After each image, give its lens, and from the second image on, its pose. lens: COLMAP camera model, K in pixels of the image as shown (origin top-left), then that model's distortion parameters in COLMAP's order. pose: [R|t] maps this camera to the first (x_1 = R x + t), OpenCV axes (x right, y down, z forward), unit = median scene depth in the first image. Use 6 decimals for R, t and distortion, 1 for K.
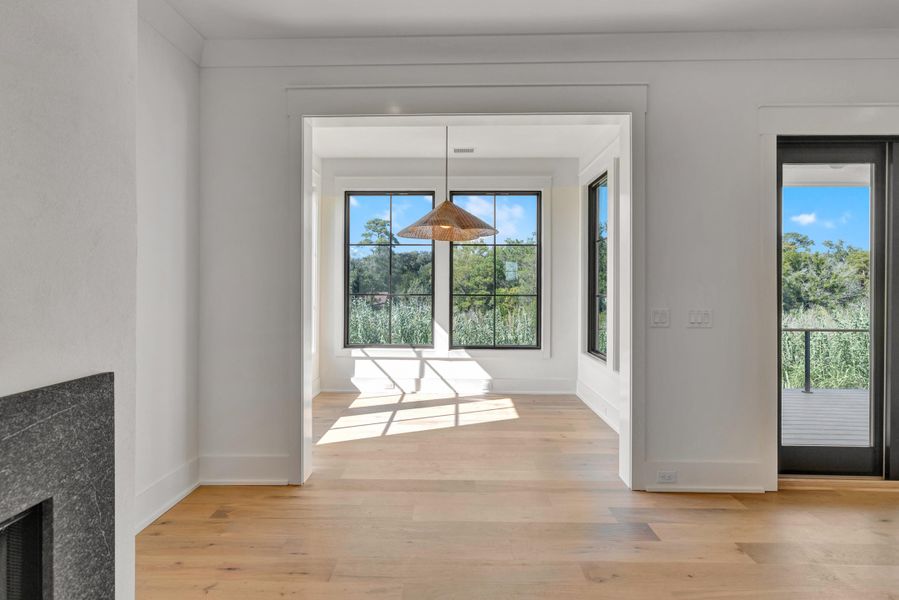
lens RADIAL K [[402.6, 0, 447.2], [0, 402.6, 287.8], [0, 0, 1]] dist [0.002697, 0.000963]
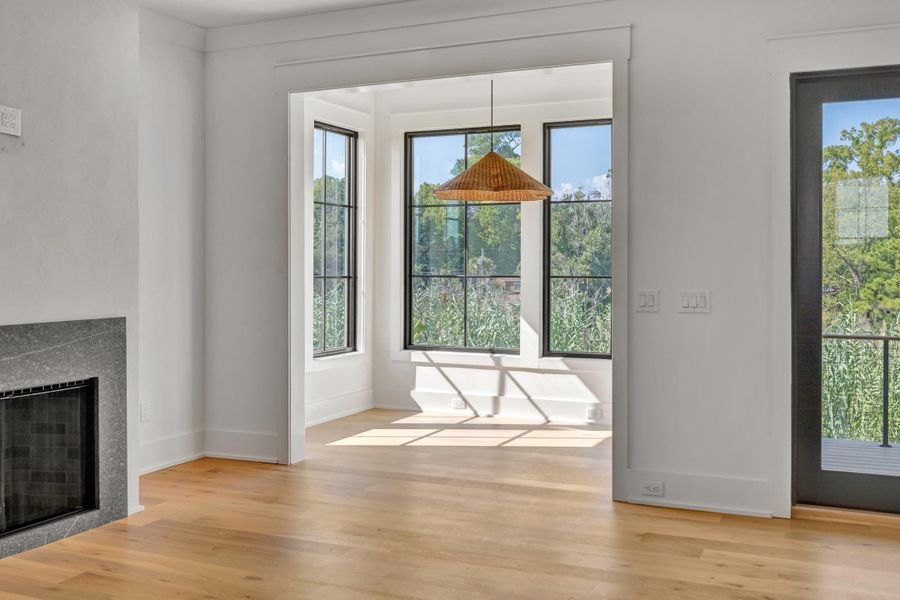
lens RADIAL K [[924.5, 0, 444.9], [0, 924.5, 266.9], [0, 0, 1]] dist [0.005511, -0.006051]
pose [[0.916737, -0.002234, -0.399484, 0.488919], [0.001931, 0.999997, -0.001160, 0.002953], [0.399486, 0.000292, 0.916739, -0.506191]]
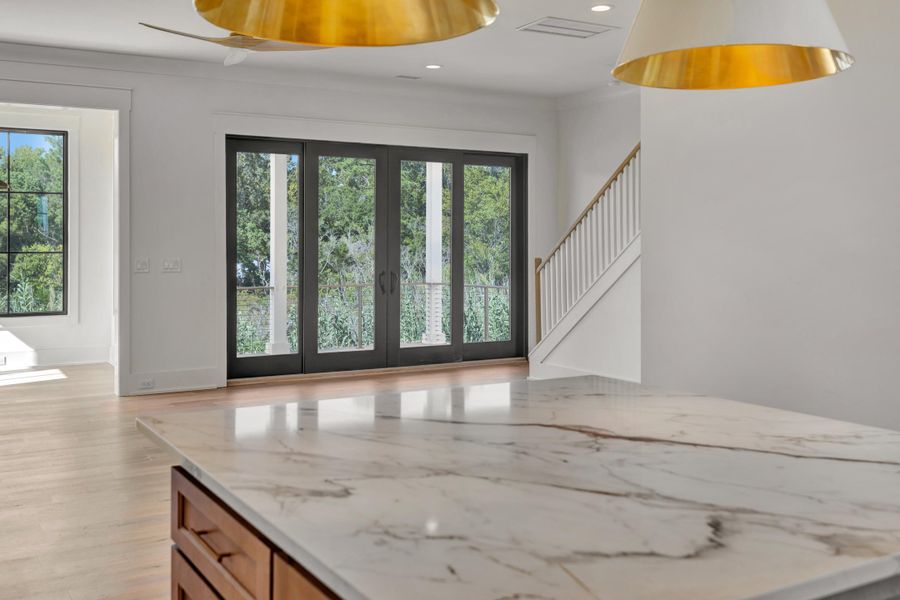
lens RADIAL K [[903.8, 0, 449.5], [0, 903.8, 244.9], [0, 0, 1]] dist [-0.009556, -0.005582]
pose [[0.847055, -0.004803, 0.531483, -0.103719], [0.004313, 0.999988, 0.002162, 0.002215], [-0.531487, 0.000461, 0.847066, -1.102541]]
